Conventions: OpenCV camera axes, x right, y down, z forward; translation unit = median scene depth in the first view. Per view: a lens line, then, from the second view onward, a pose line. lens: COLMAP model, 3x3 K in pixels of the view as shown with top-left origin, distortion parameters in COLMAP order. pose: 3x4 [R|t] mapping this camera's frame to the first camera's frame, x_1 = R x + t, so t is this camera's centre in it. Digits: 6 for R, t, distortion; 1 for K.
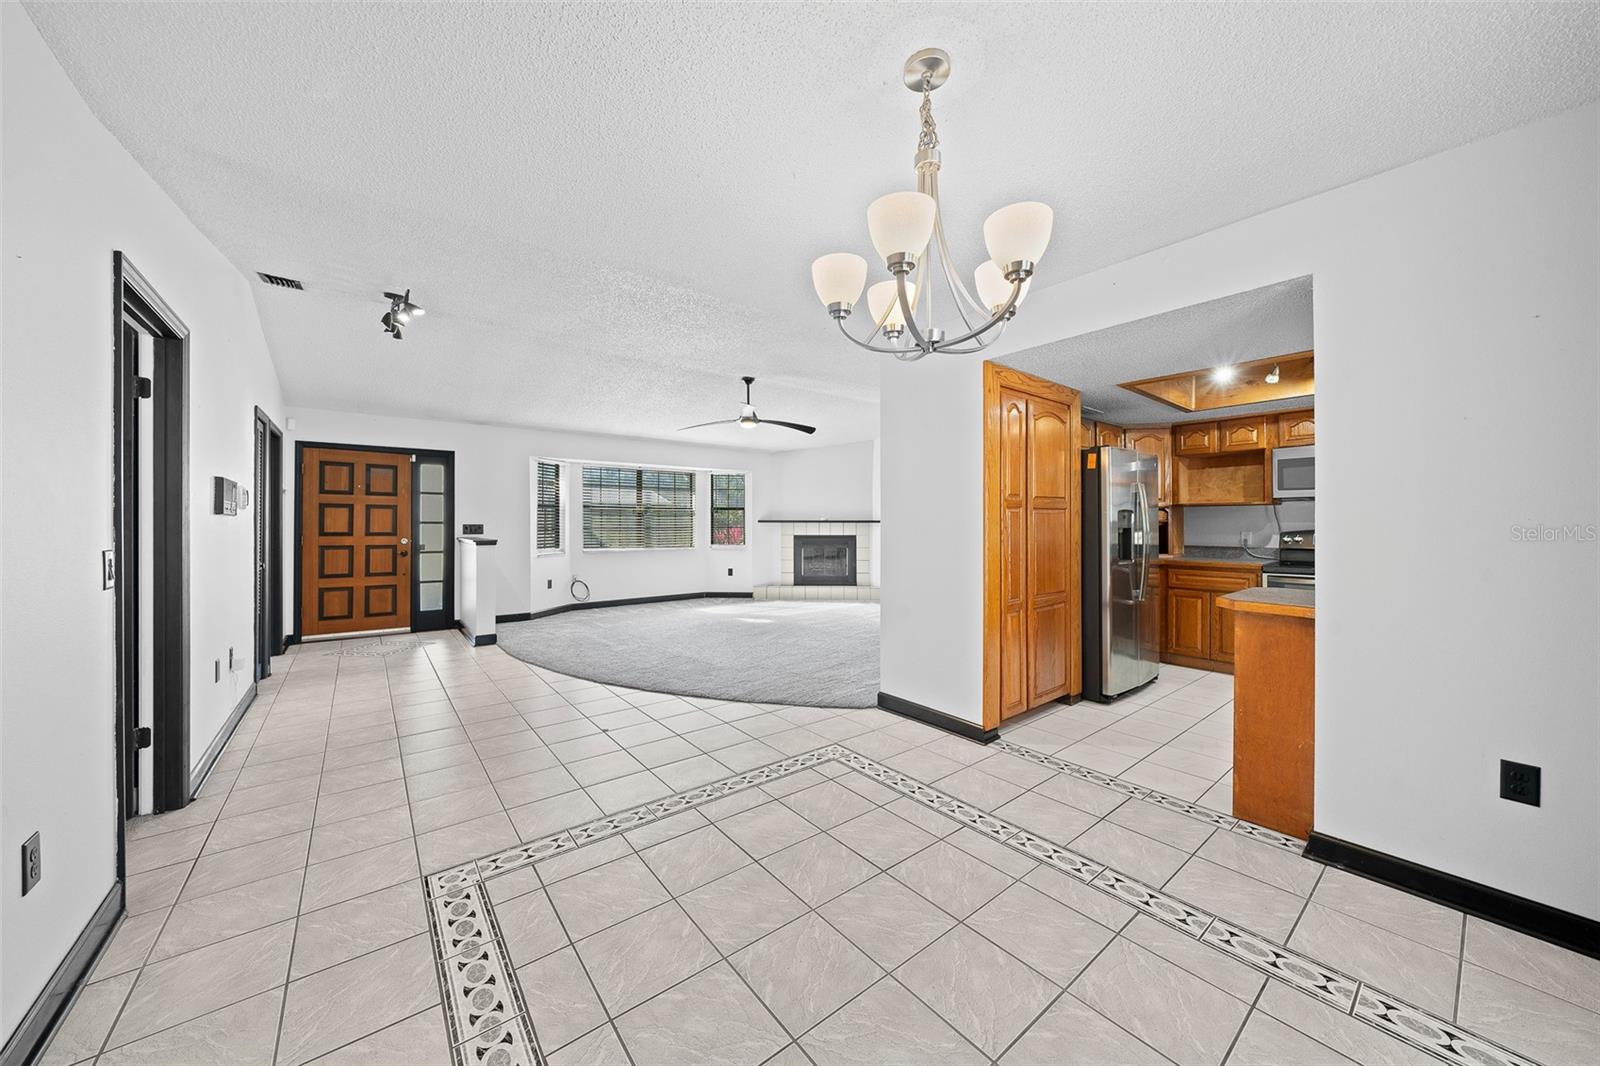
lens RADIAL K [[571.2, 0, 789.0], [0, 571.2, 527.9], [0, 0, 1]] dist [-0.001846, -0.000093]
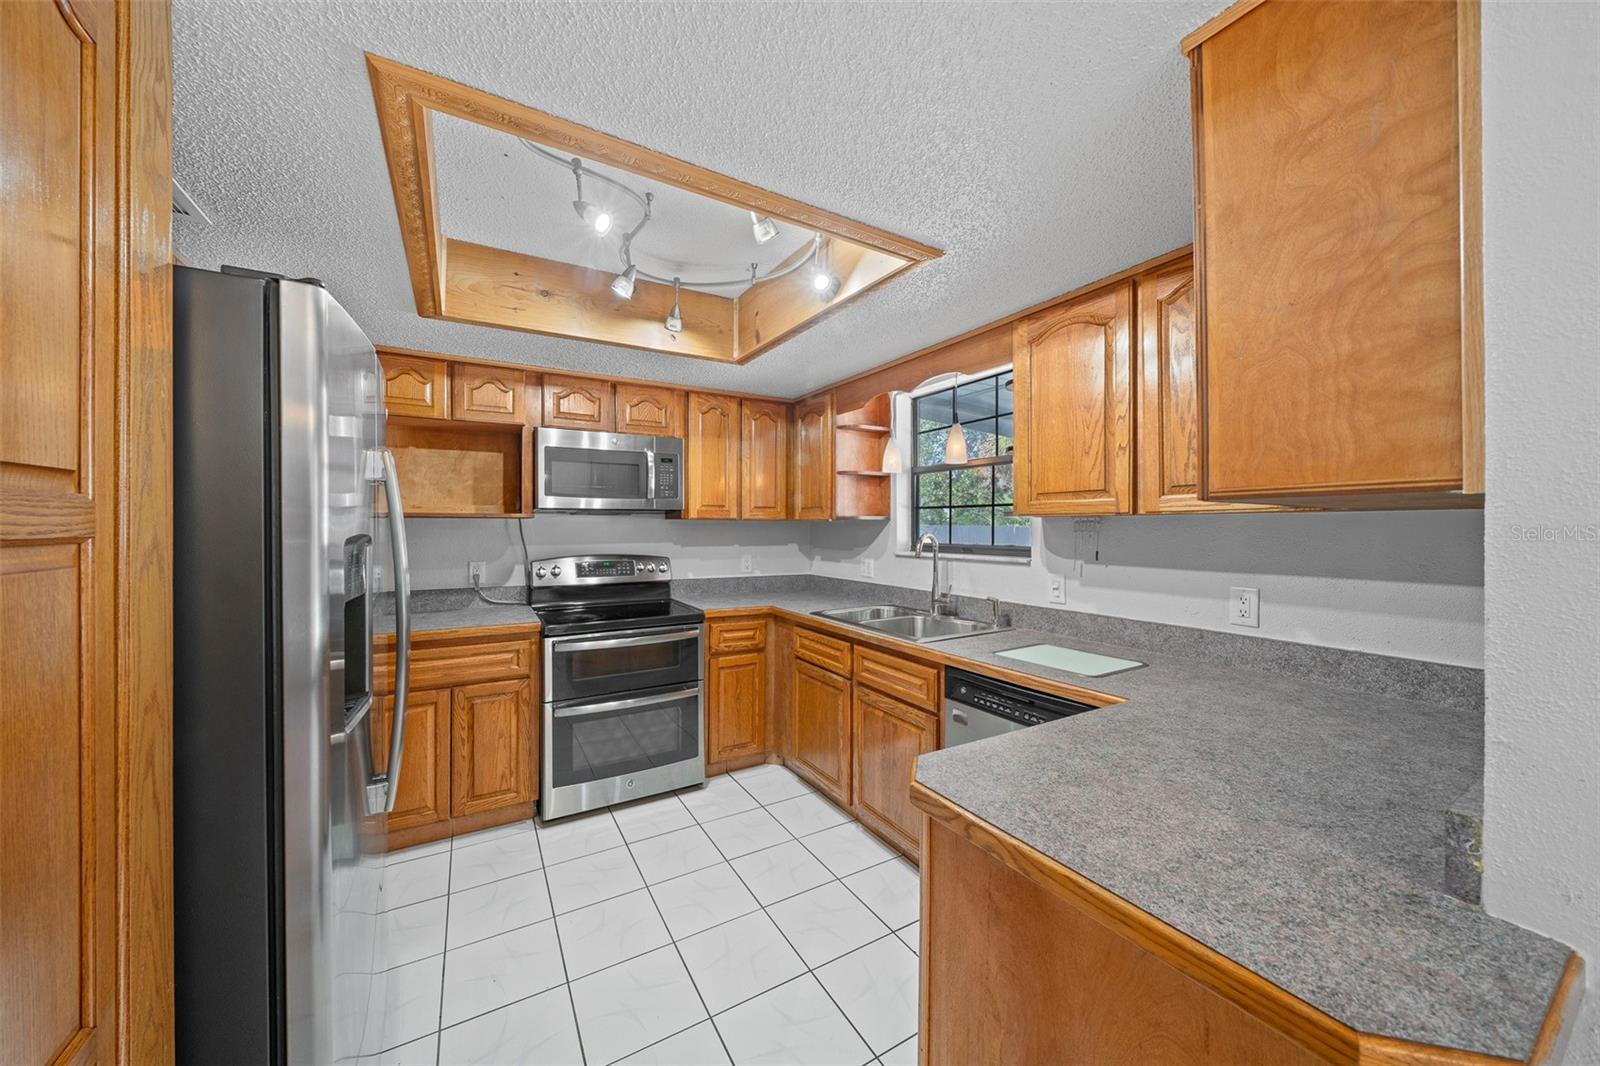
lens RADIAL K [[562.3, 0, 813.6], [0, 562.3, 524.8], [0, 0, 1]] dist [0.000525, 0.000081]
pose [[0.129120, 0.005027, 0.991616, 0.451267], [0.004963, 0.999971, -0.005715, -0.046000], [-0.991617, 0.005660, 0.129091, 0.985185]]
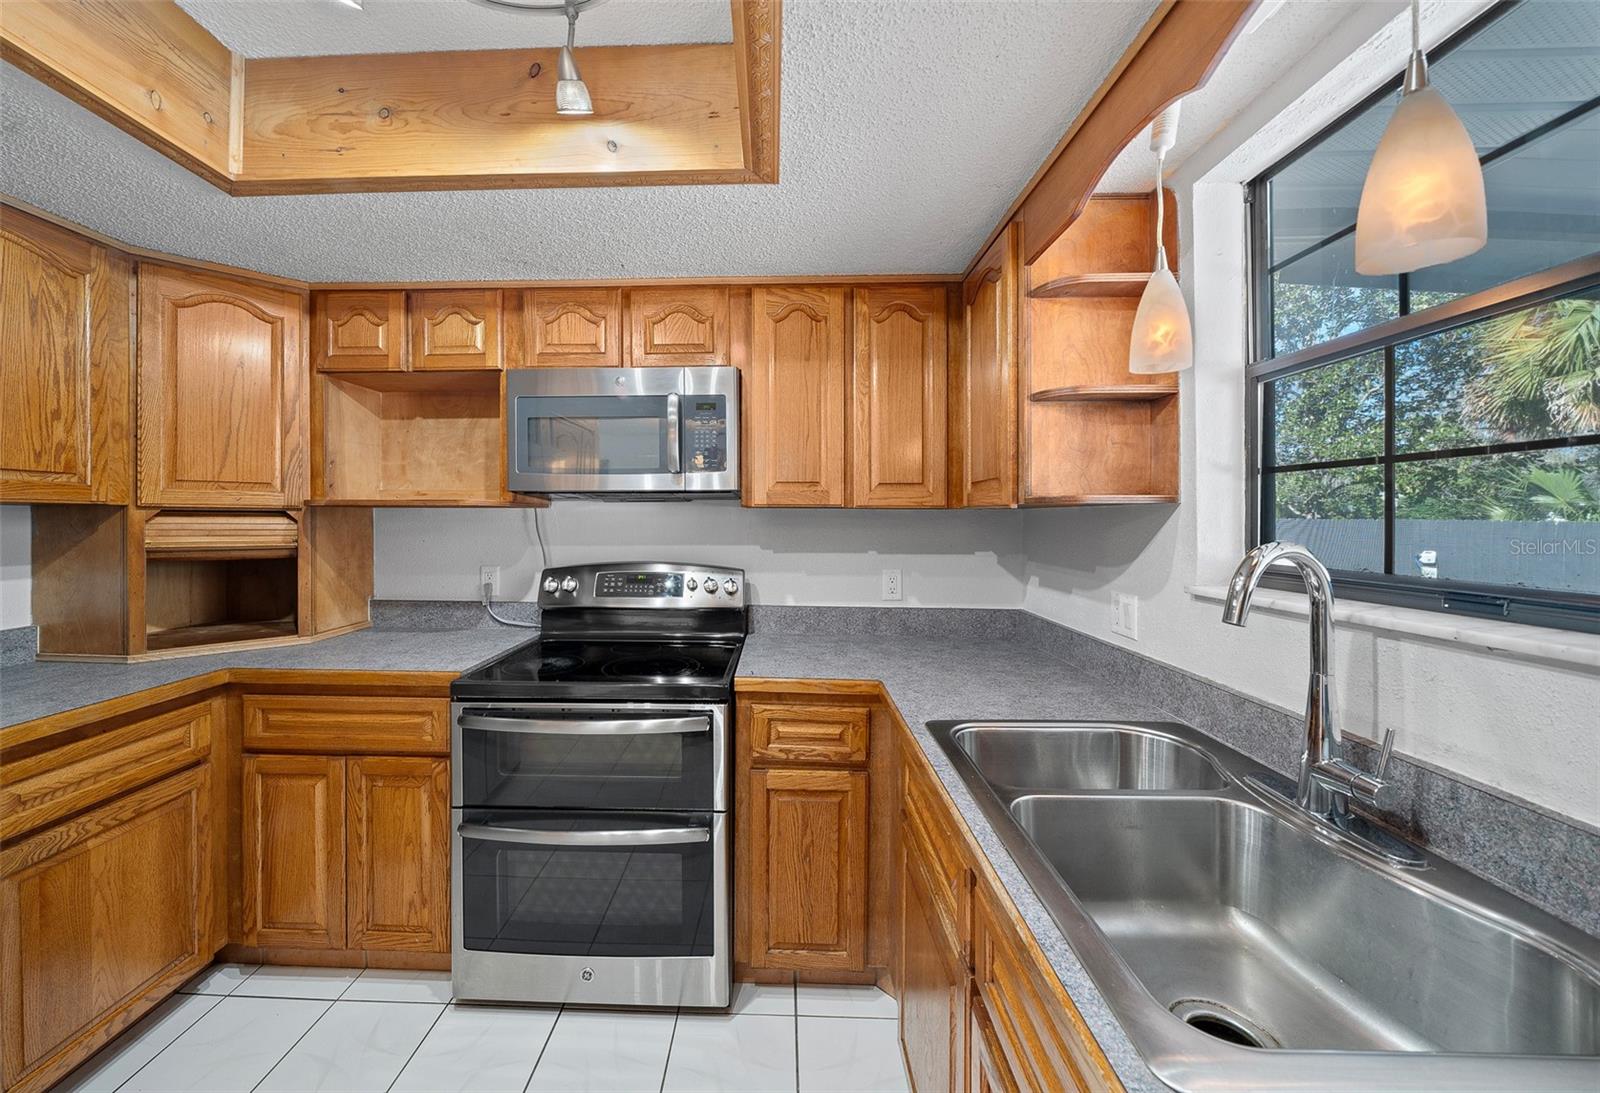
lens RADIAL K [[595.0, 0, 762.6], [0, 595.0, 515.2], [0, 0, 1]] dist [-0.006453, -0.000076]
pose [[0.651640, 0.009274, 0.758472, 1.010337], [0.001052, 0.999913, -0.013130, -0.046163], [-0.758528, 0.009353, 0.651574, 0.921918]]
